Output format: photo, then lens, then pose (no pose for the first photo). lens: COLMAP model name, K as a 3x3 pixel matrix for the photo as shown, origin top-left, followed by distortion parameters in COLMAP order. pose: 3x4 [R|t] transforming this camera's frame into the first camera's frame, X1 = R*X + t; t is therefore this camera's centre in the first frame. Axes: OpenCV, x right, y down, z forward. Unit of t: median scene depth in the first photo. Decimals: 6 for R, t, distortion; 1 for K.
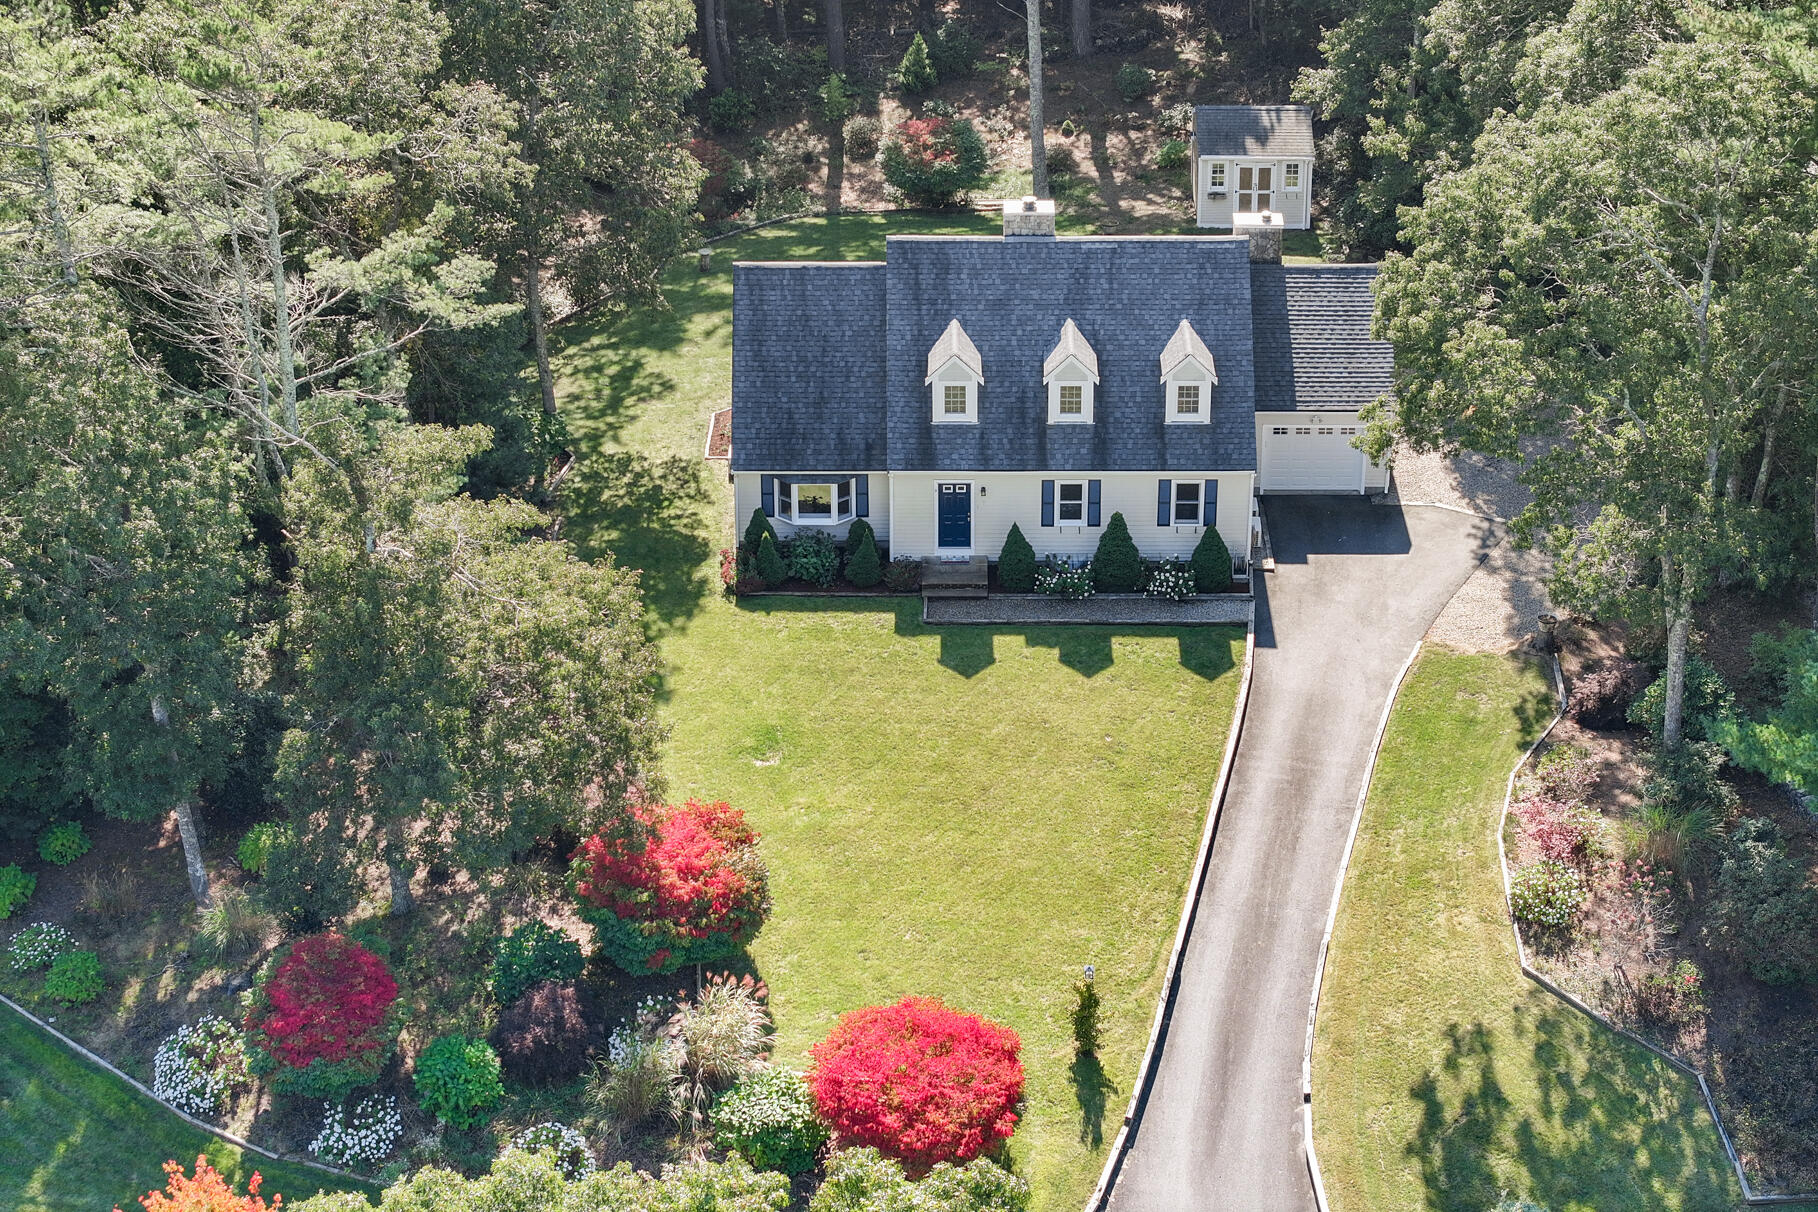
lens RADIAL K [[3655.4, 0, 906.1], [0, 3655.4, 606.2], [0, 0, 1]] dist [0.043736, 0.000000]
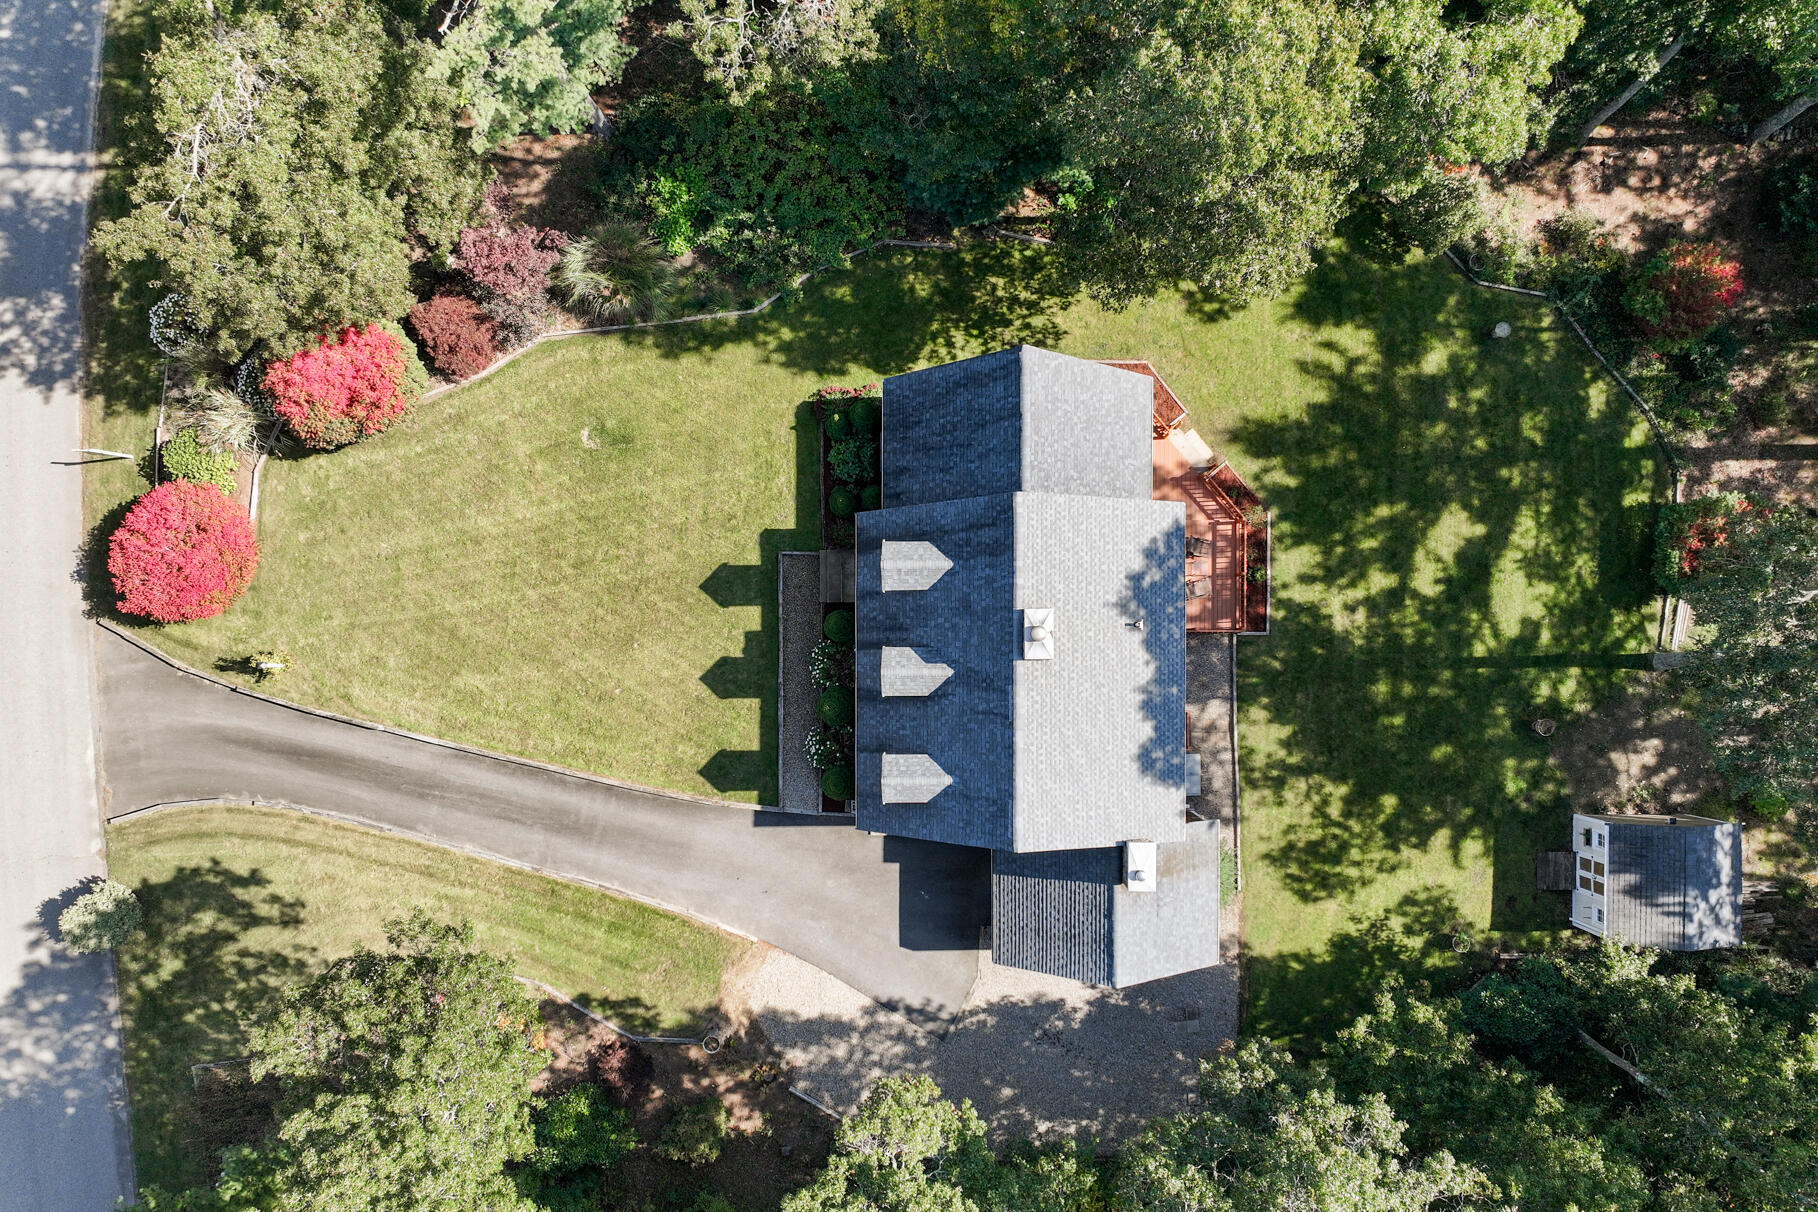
lens RADIAL K [[1309.0, 0, 908.6], [0, 1309.0, 625.1], [0, 0, 1]] dist [0.011723, 0.000125]
pose [[0.013951, 0.999892, -0.004655, 0.033451], [-0.468853, 0.010654, 0.883212, -0.419756], [0.883166, -0.010139, 0.468950, 0.831894]]
